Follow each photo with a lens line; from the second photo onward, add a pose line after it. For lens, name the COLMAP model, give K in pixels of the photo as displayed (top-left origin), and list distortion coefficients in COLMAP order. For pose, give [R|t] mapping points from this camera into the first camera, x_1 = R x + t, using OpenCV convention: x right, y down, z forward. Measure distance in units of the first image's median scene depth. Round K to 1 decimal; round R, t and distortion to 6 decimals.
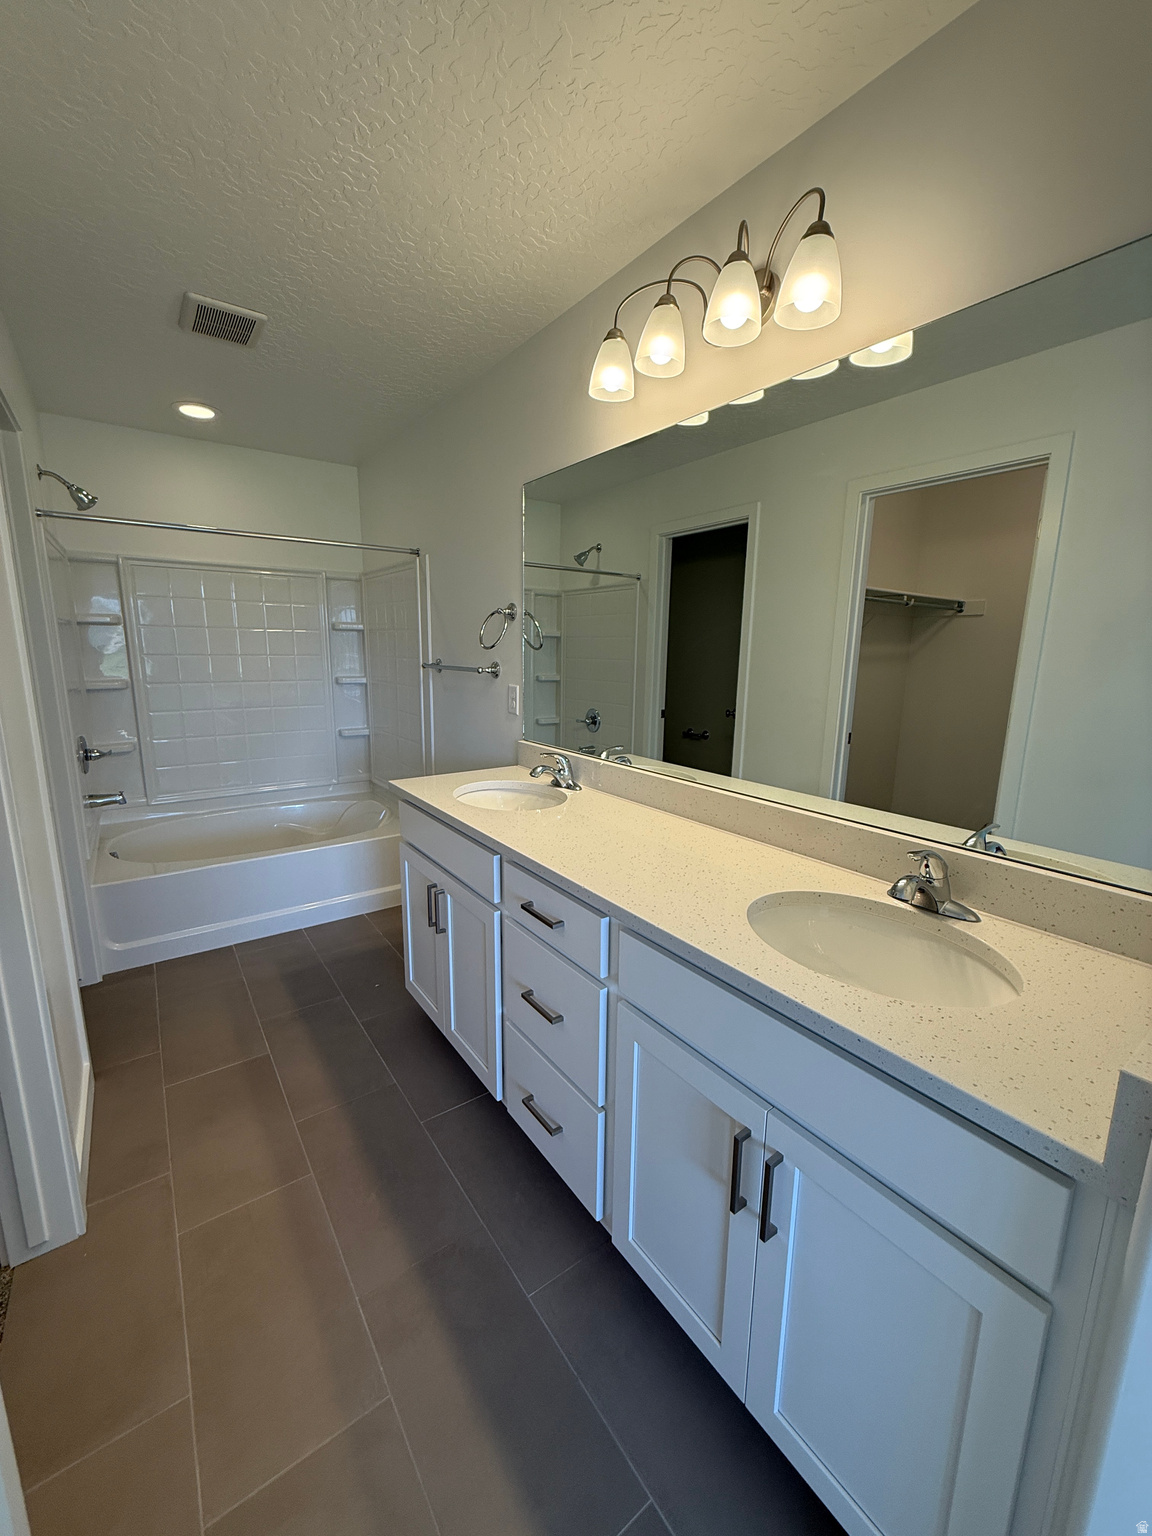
lens RADIAL K [[614.0, 0, 576.0], [0, 614.0, 768.0], [0, 0, 1]] dist [0.001793, -0.000018]
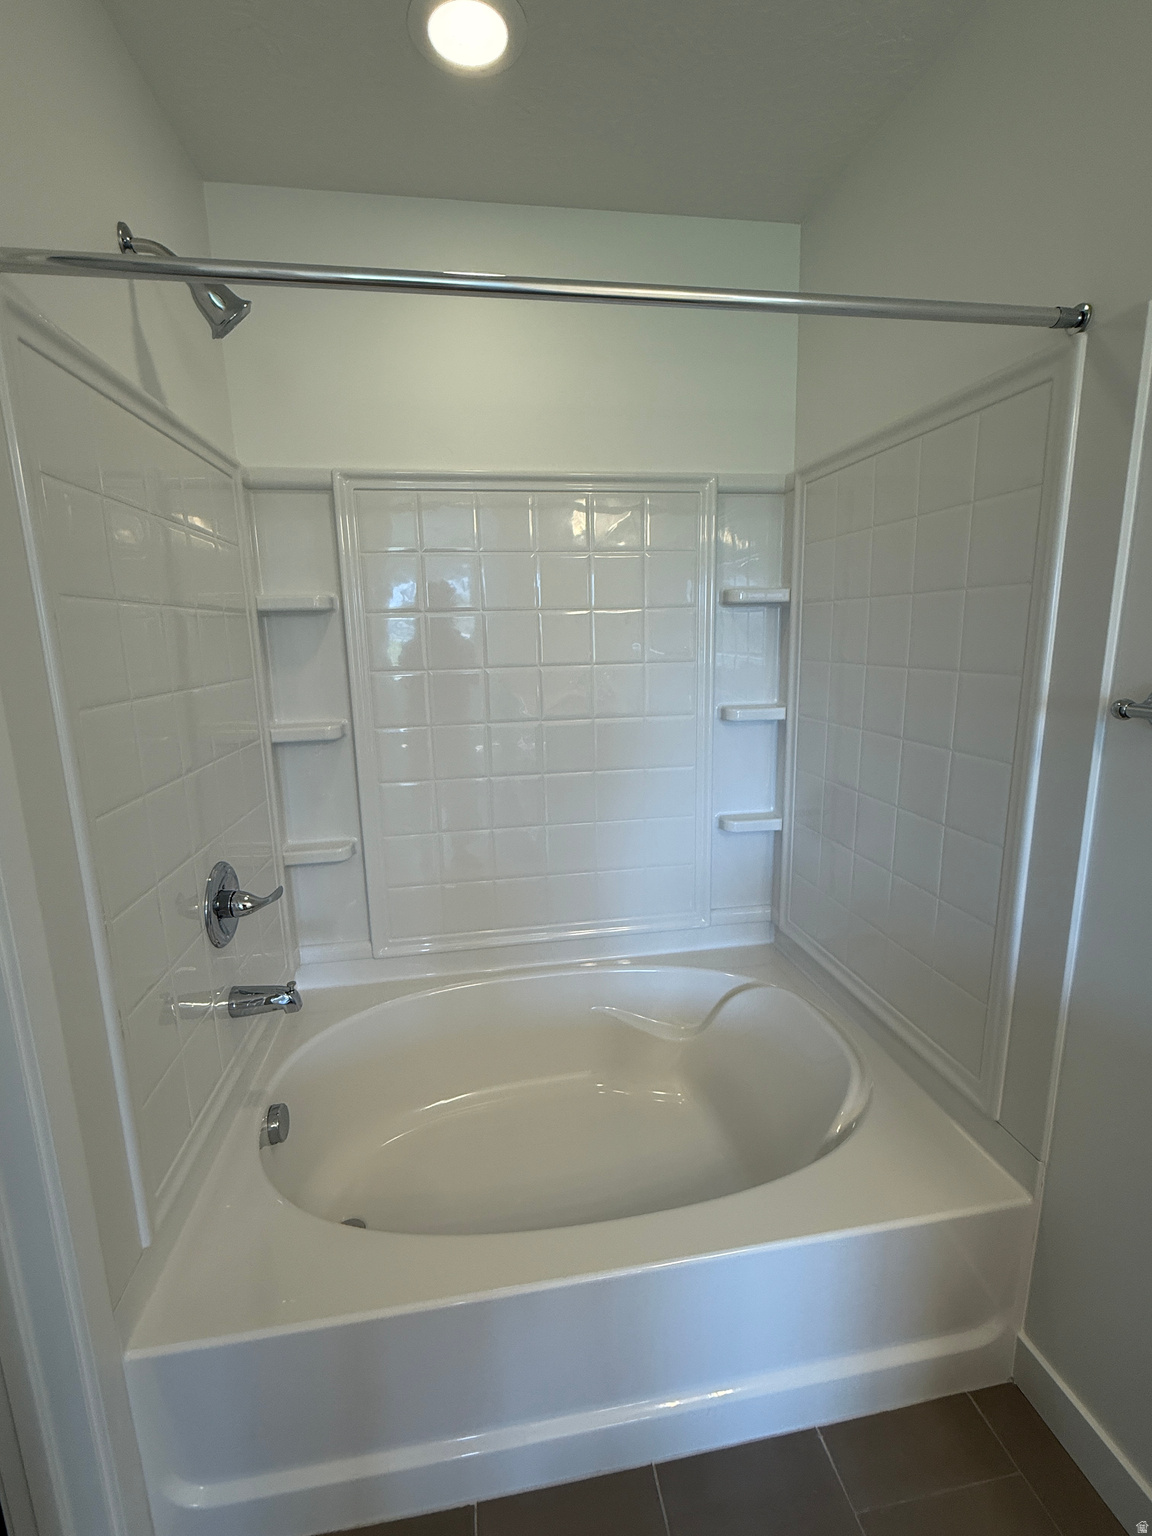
lens RADIAL K [[684.5, 0, 583.3], [0, 684.5, 765.4], [0, 0, 1]] dist [-0.003984, -0.000448]
pose [[0.891767, 0.057668, -0.448805, -0.253911], [-0.053621, 0.998325, 0.021734, -0.111048], [0.449306, 0.004684, 0.893366, 0.498966]]
